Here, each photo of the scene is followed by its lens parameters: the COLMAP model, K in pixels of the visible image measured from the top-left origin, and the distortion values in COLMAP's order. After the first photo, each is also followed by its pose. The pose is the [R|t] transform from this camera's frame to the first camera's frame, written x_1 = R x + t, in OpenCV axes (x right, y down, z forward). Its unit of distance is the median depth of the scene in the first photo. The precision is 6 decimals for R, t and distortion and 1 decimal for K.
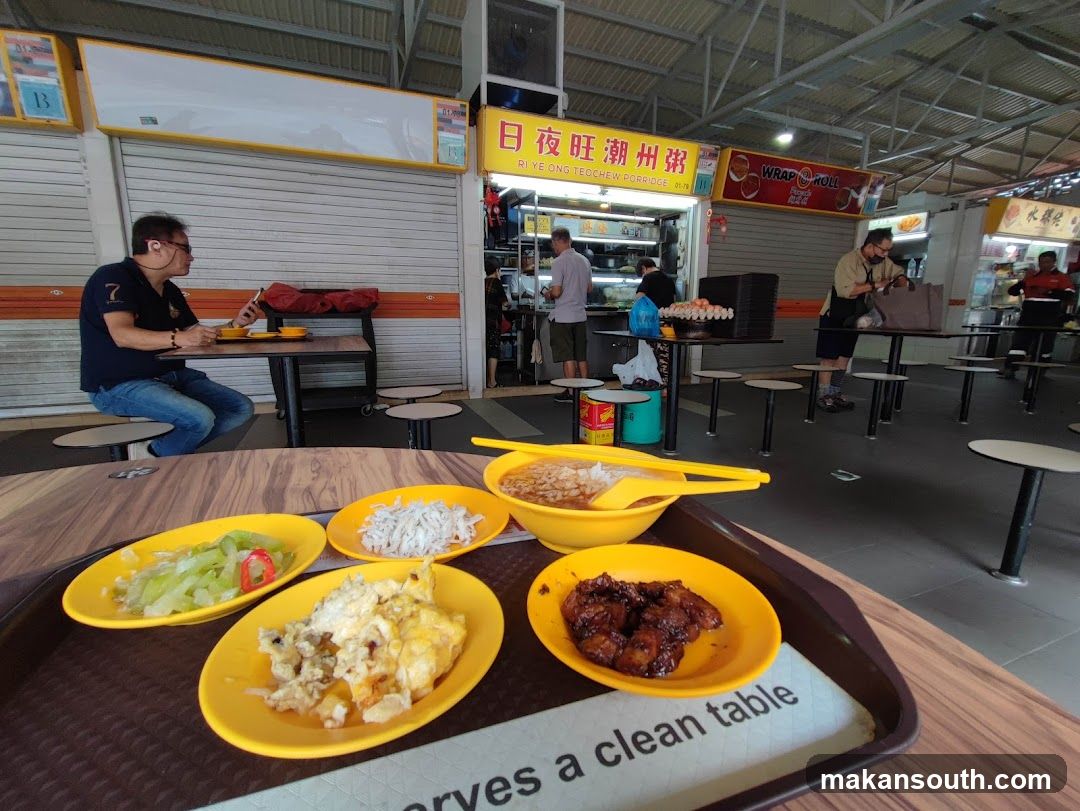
lens RADIAL K [[482.6, 0, 560.2], [0, 482.6, 398.2], [0, 0, 1]] dist [-0.010736, 0.002540]
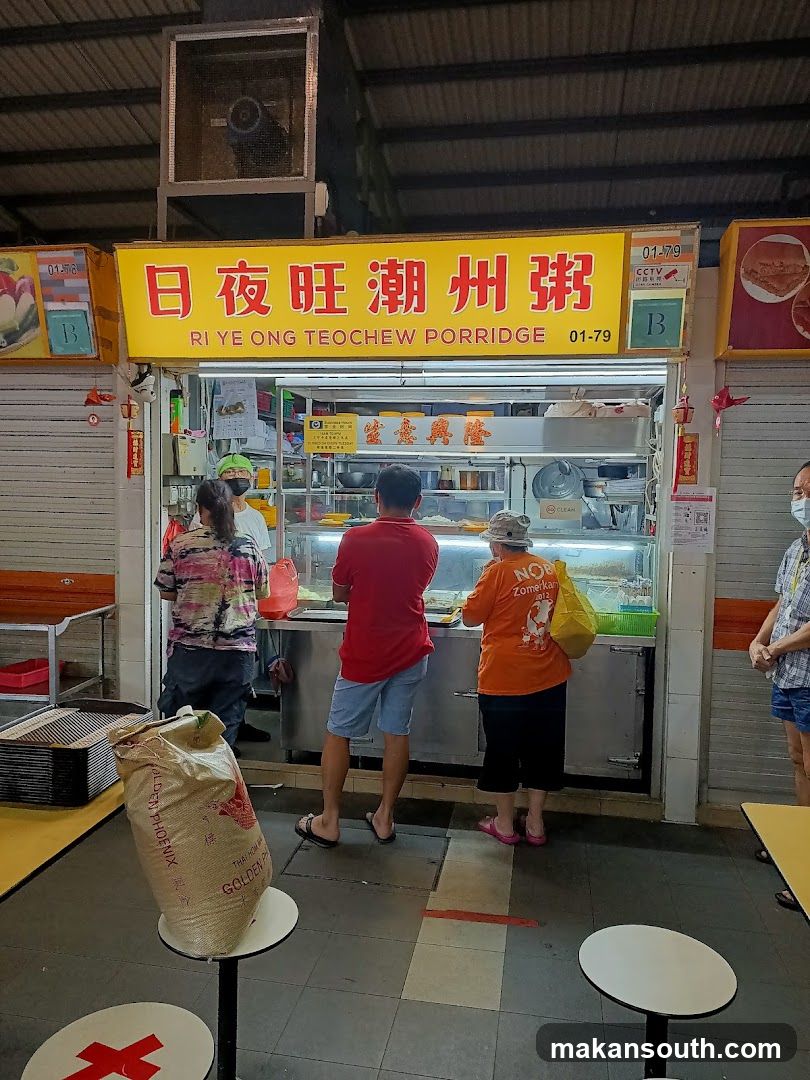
lens RADIAL K [[825.4, 0, 404.2], [0, 825.4, 549.9], [0, 0, 1]] dist [0.025062, -0.038863]
pose [[0.831743, 0.052281, -0.552694, 0.548827], [-0.118933, 0.989222, -0.085407, -0.195013], [0.542272, 0.136770, 0.828996, 0.381625]]
